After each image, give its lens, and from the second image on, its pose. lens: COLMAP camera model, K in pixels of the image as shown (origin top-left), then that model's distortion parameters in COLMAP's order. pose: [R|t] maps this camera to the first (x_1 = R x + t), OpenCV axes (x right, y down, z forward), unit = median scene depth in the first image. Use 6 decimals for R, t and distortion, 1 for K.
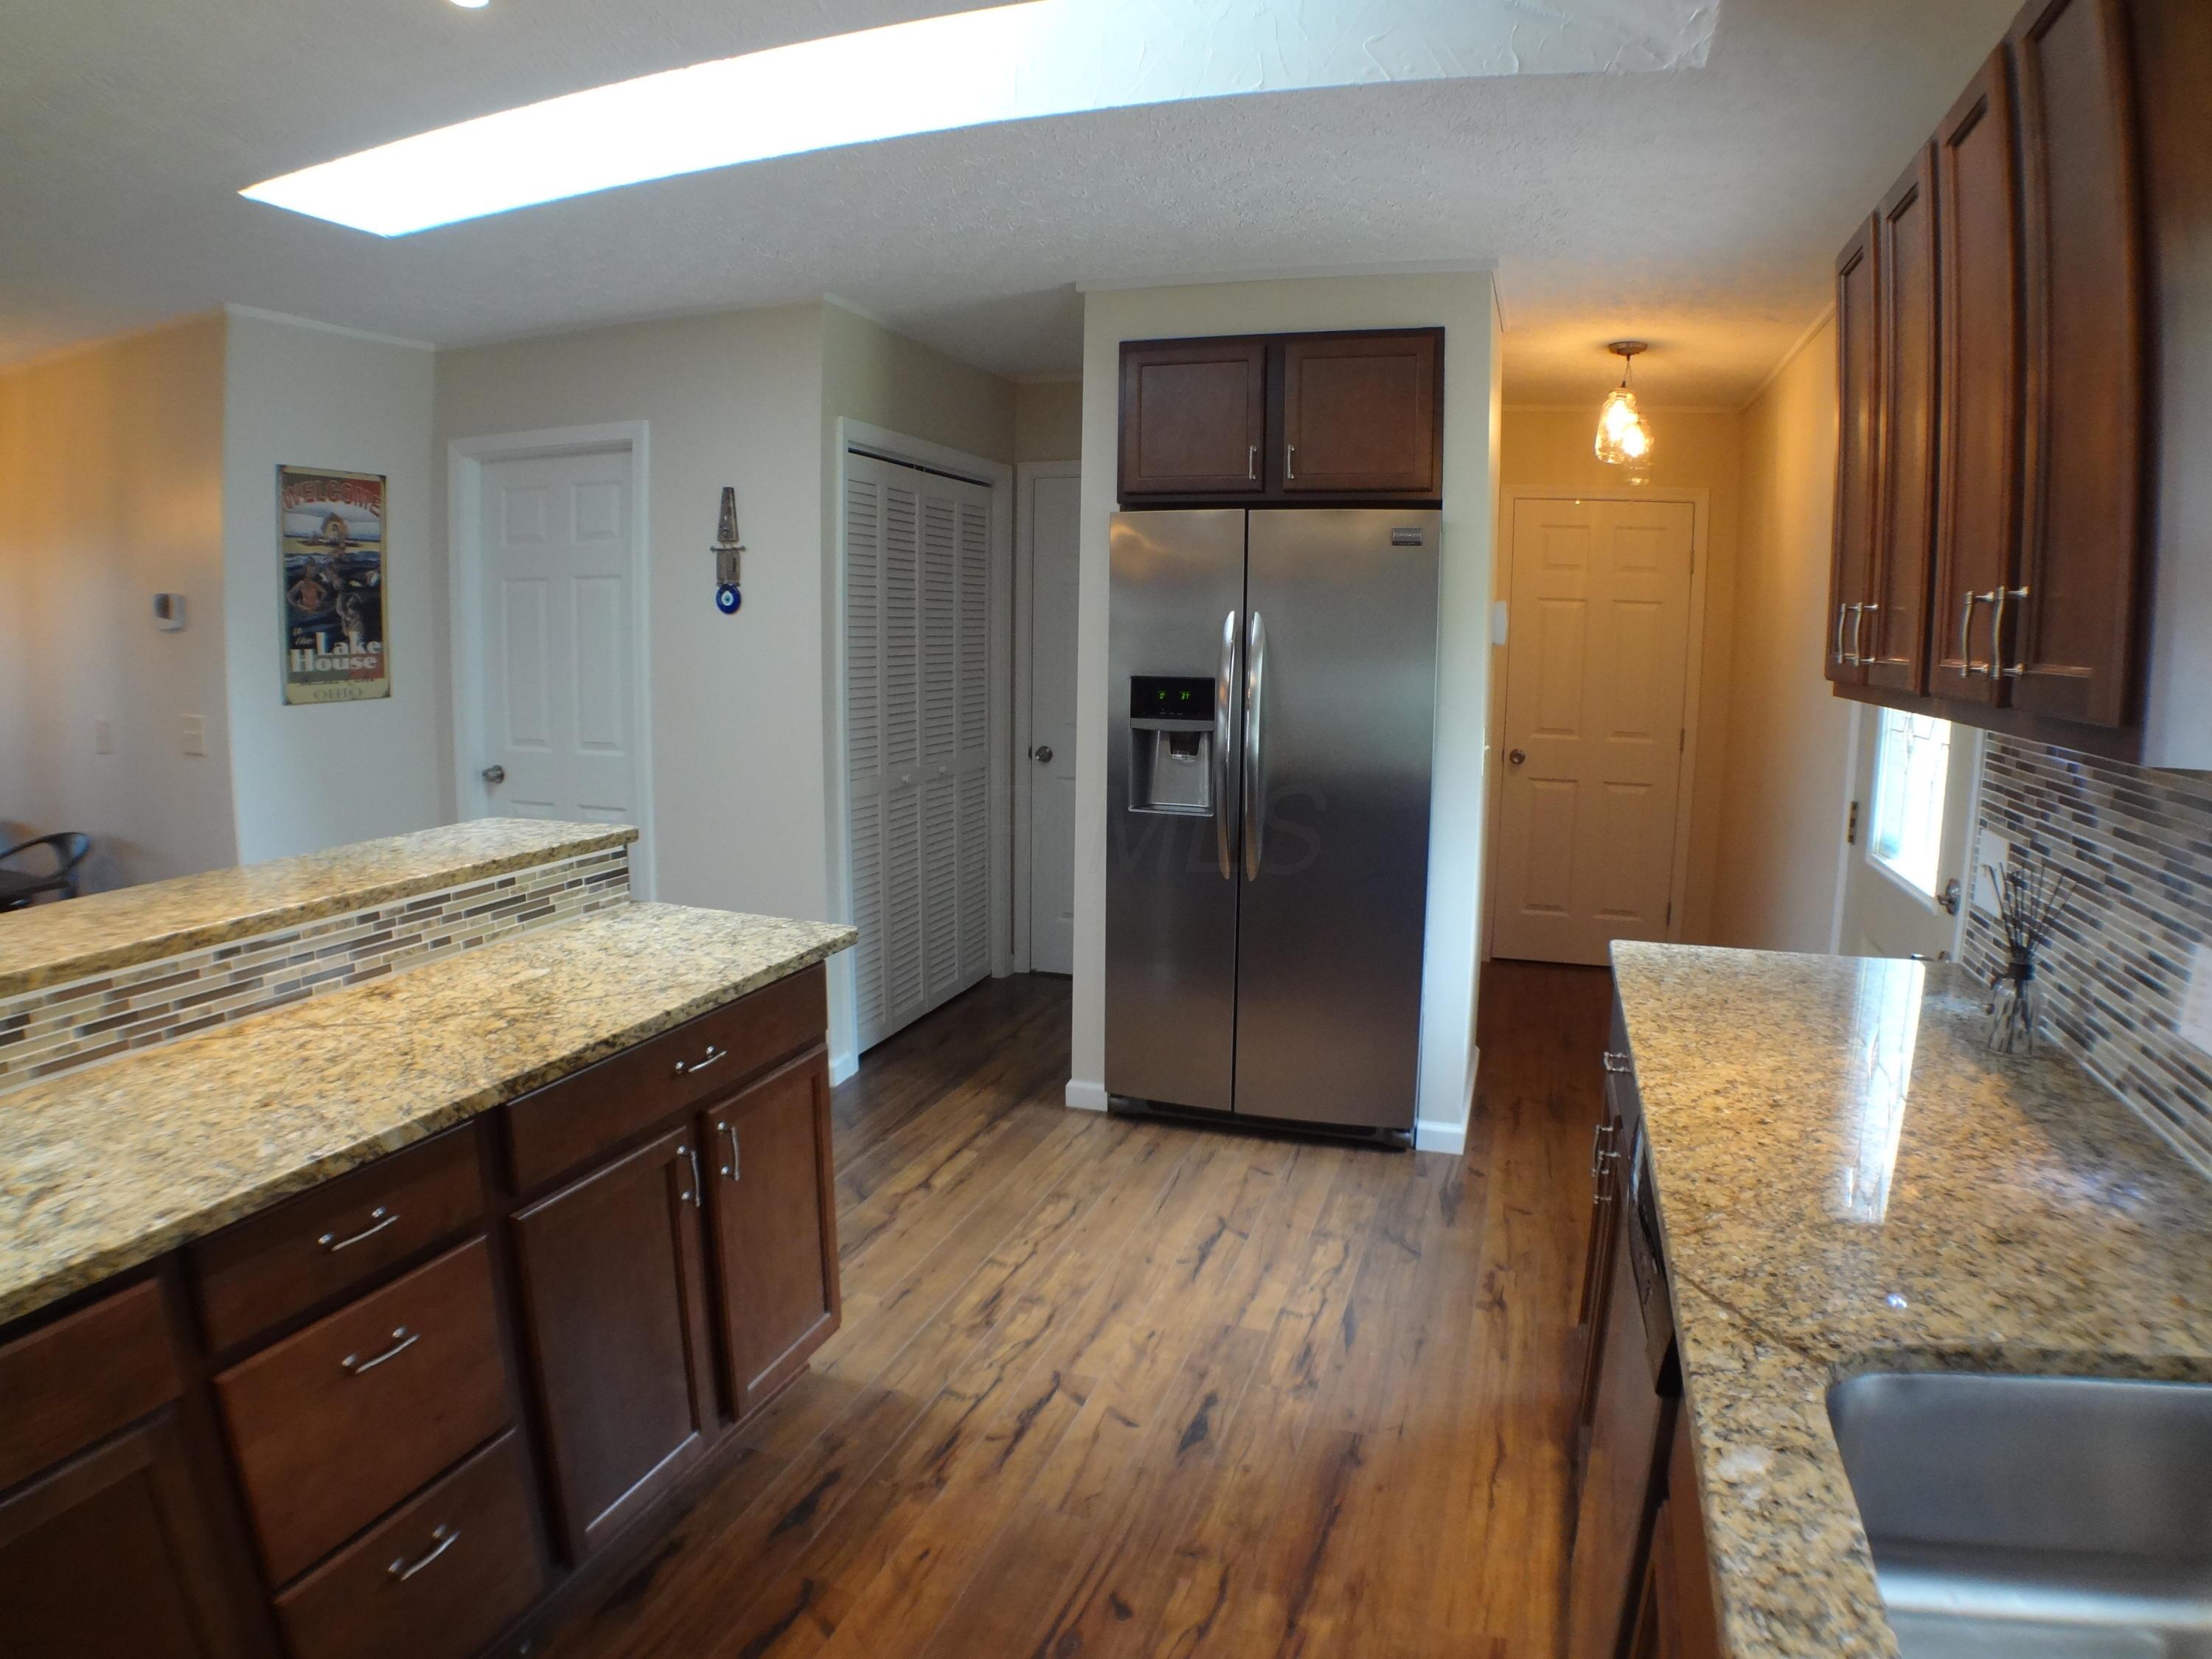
lens RADIAL K [[1303.9, 0, 1113.0], [0, 1303.9, 831.3], [0, 0, 1]] dist [-0.150658, 0.003579]
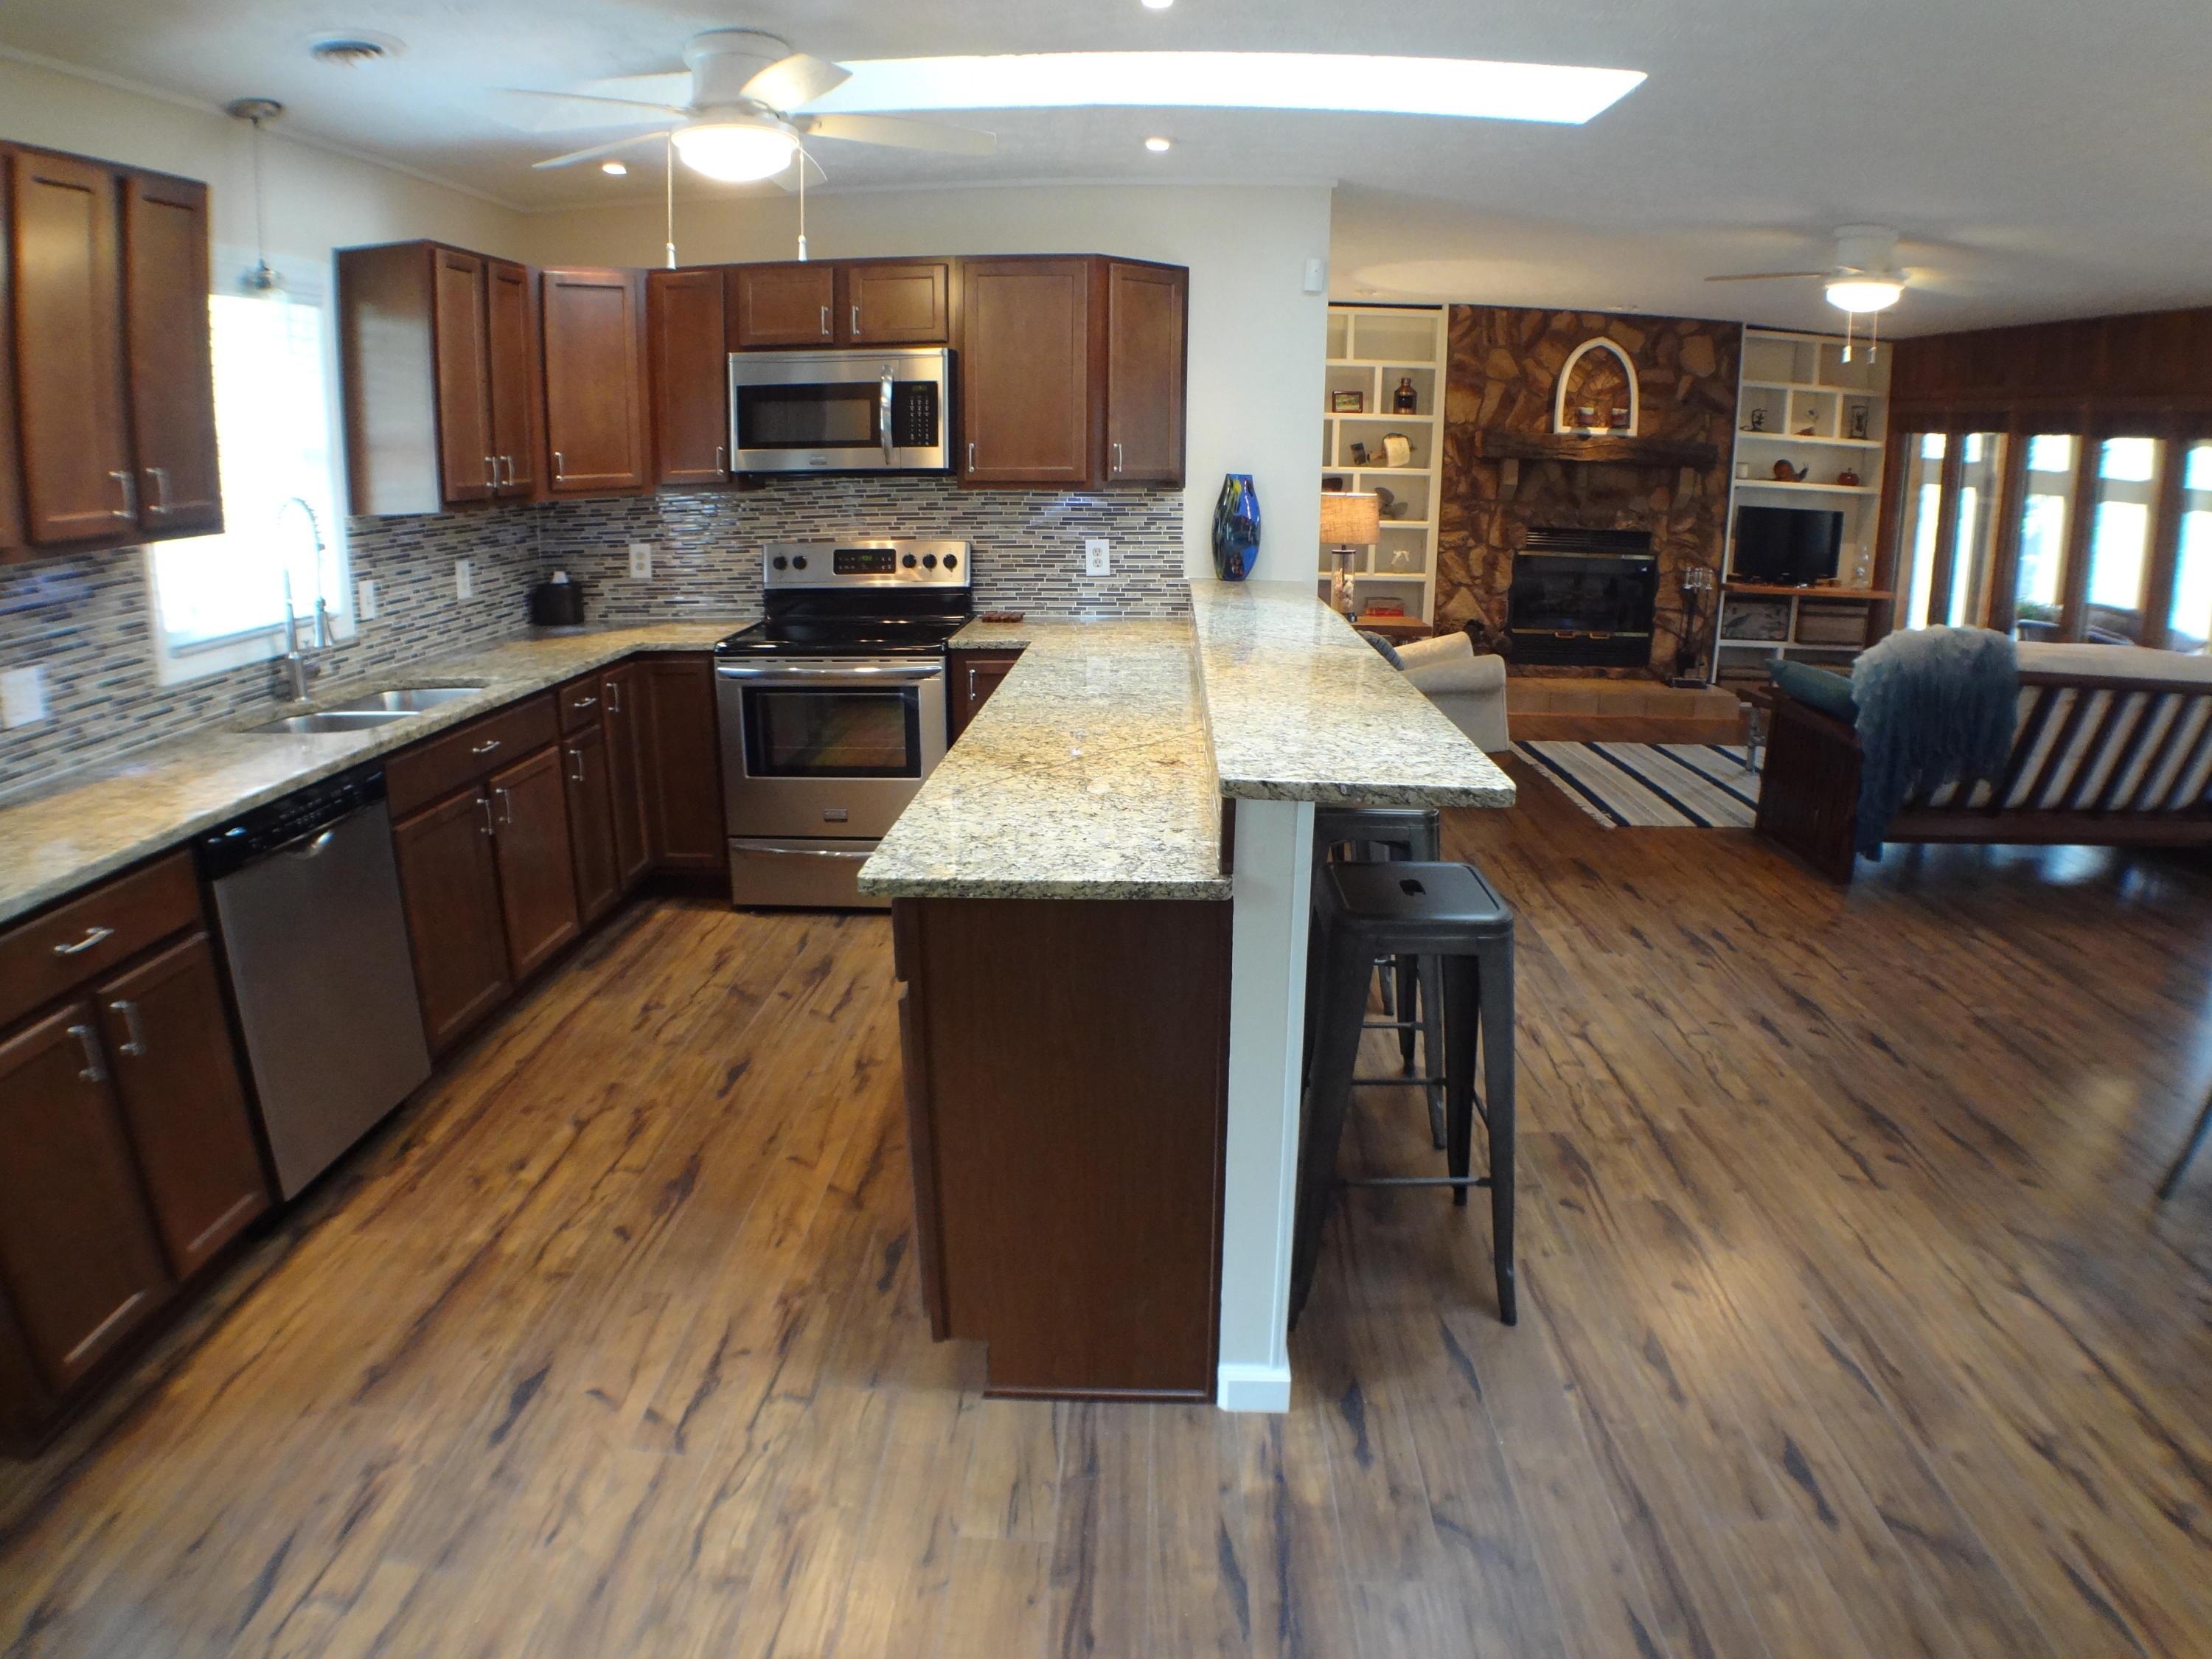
lens RADIAL K [[1303.9, 0, 1117.9], [0, 1303.9, 826.7], [0, 0, 1]] dist [-0.150658, 0.003579]
pose [[-0.958502, 0.052590, -0.280193, -0.117195], [-0.066898, 0.913904, 0.400380, -0.275297], [0.277125, 0.402509, -0.872461, 1.667189]]
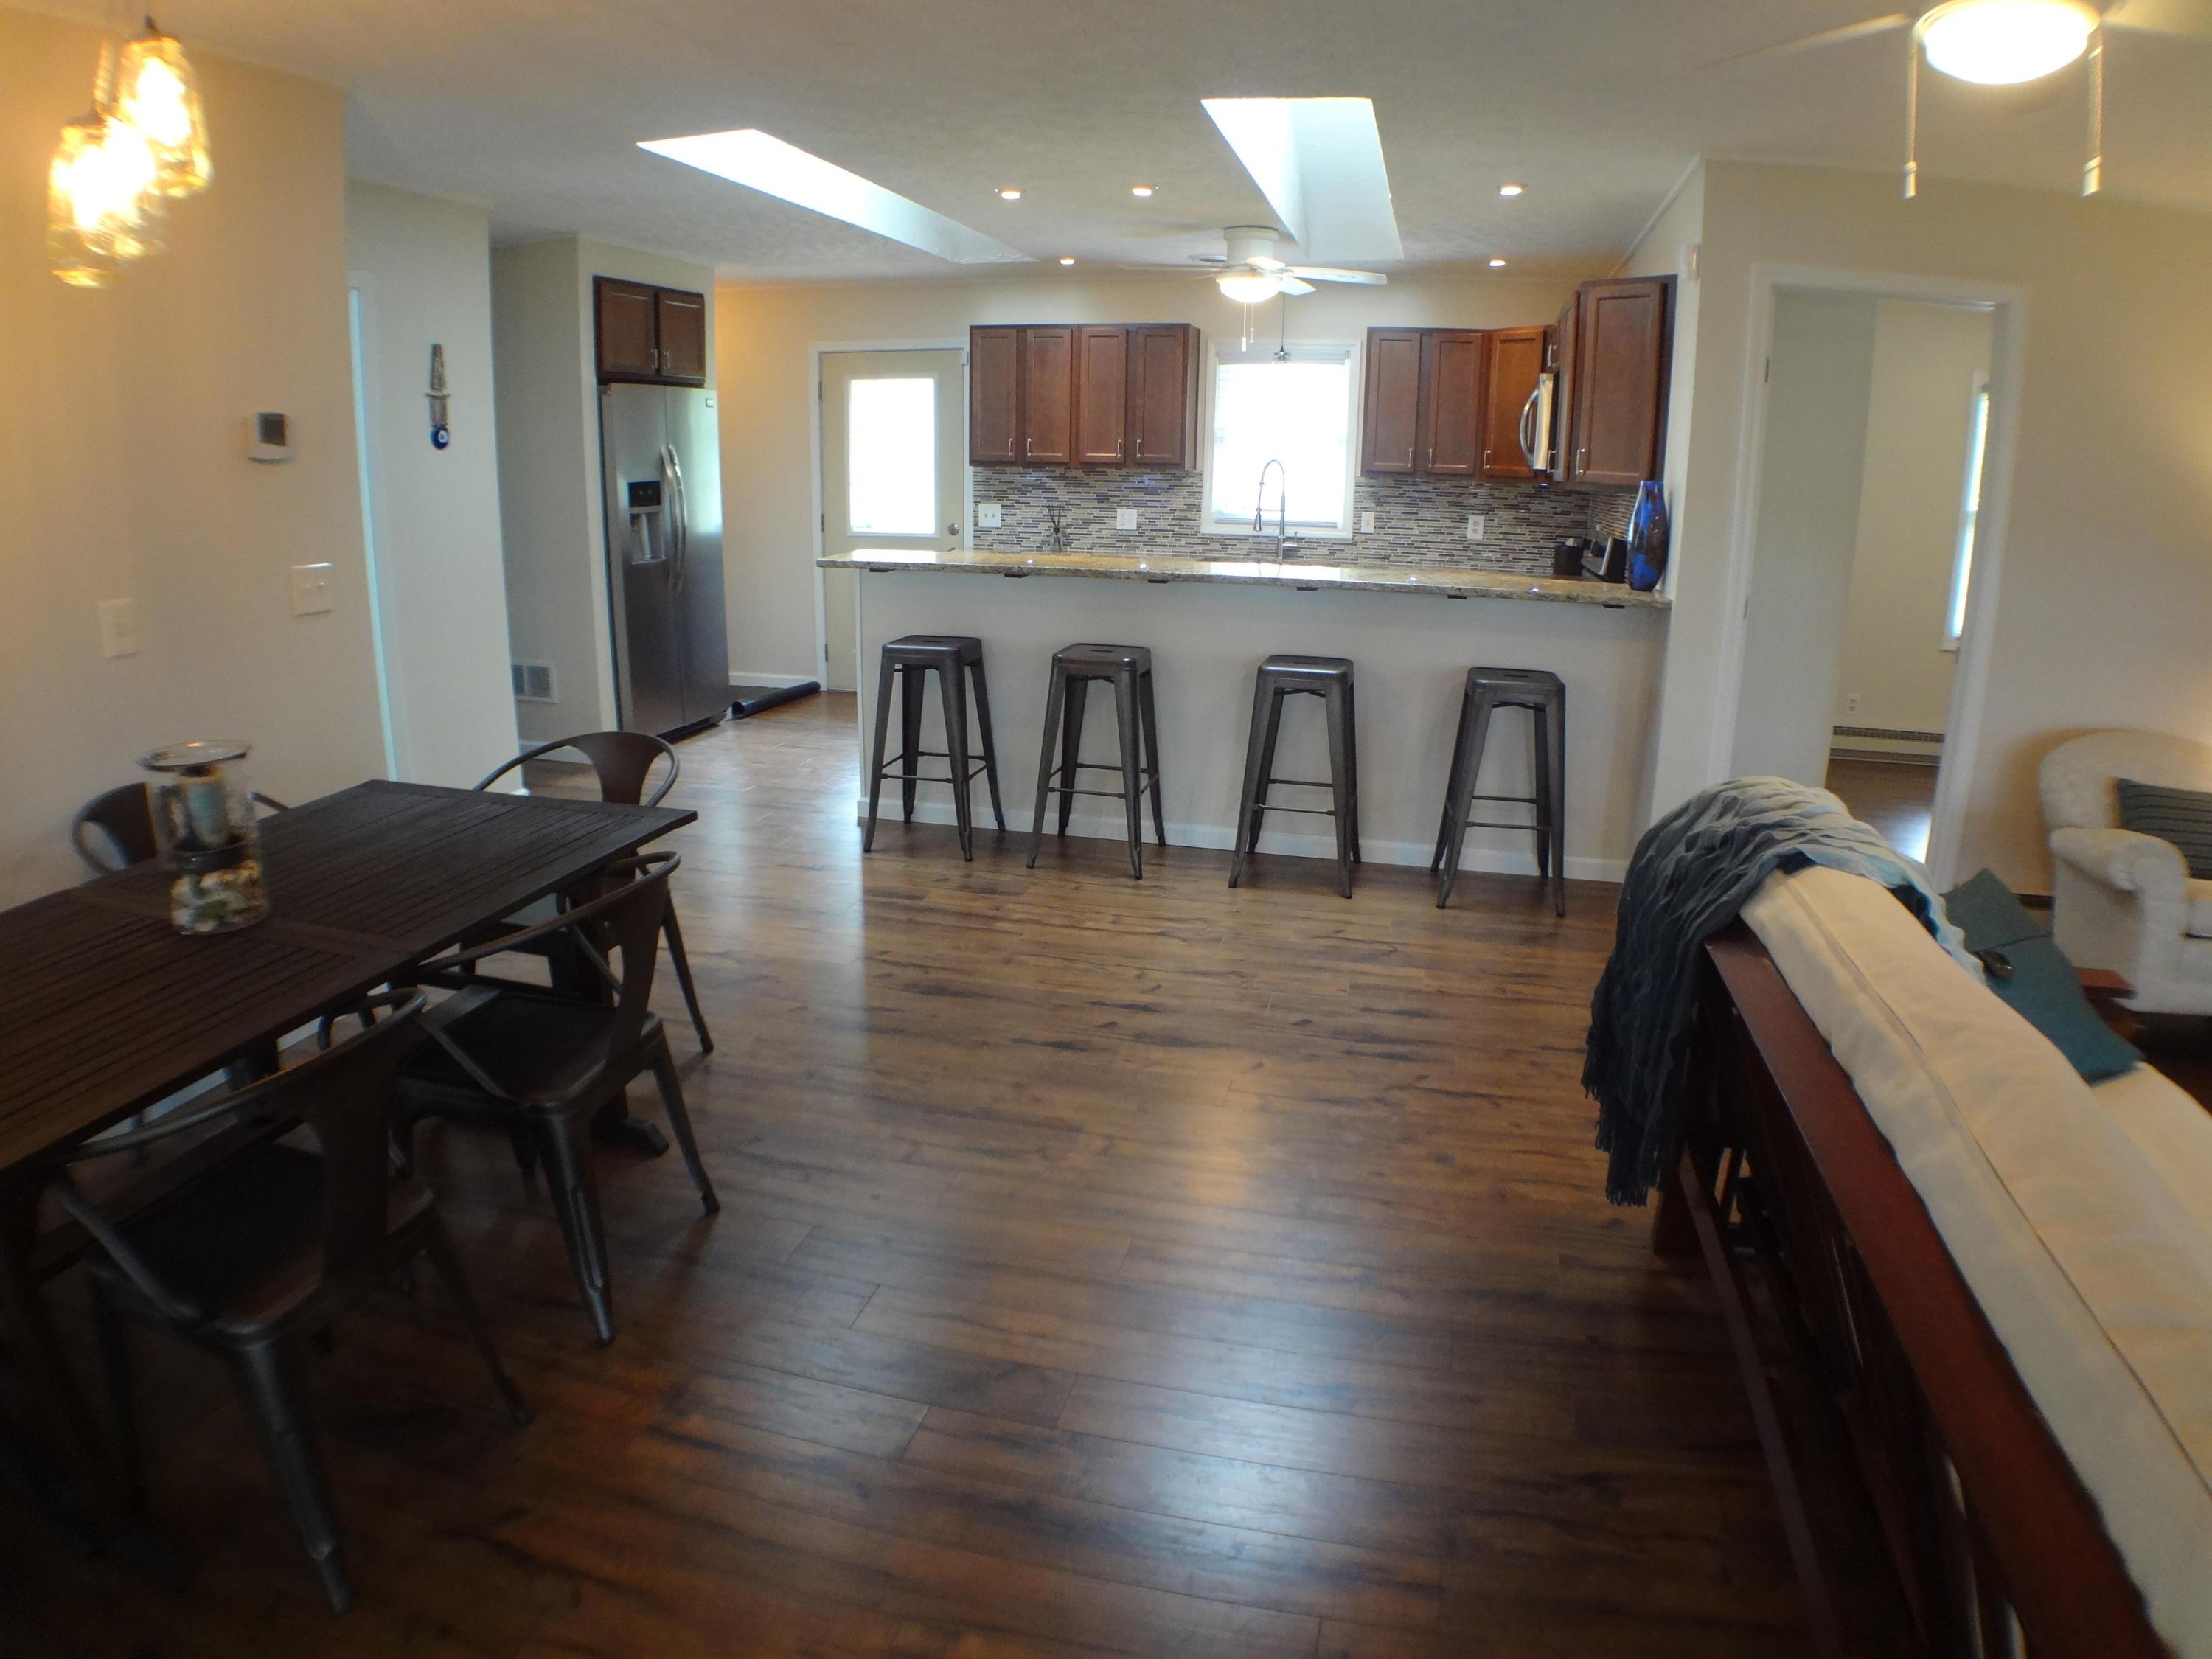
lens RADIAL K [[1303.9, 0, 1123.7], [0, 1303.9, 823.4], [0, 0, 1]] dist [-0.150658, 0.003579]
pose [[-0.065539, -0.290161, 0.954731, -2.584395], [0.126719, 0.946621, 0.296395, -0.156516], [-0.989771, 0.140408, -0.025272, 0.717123]]
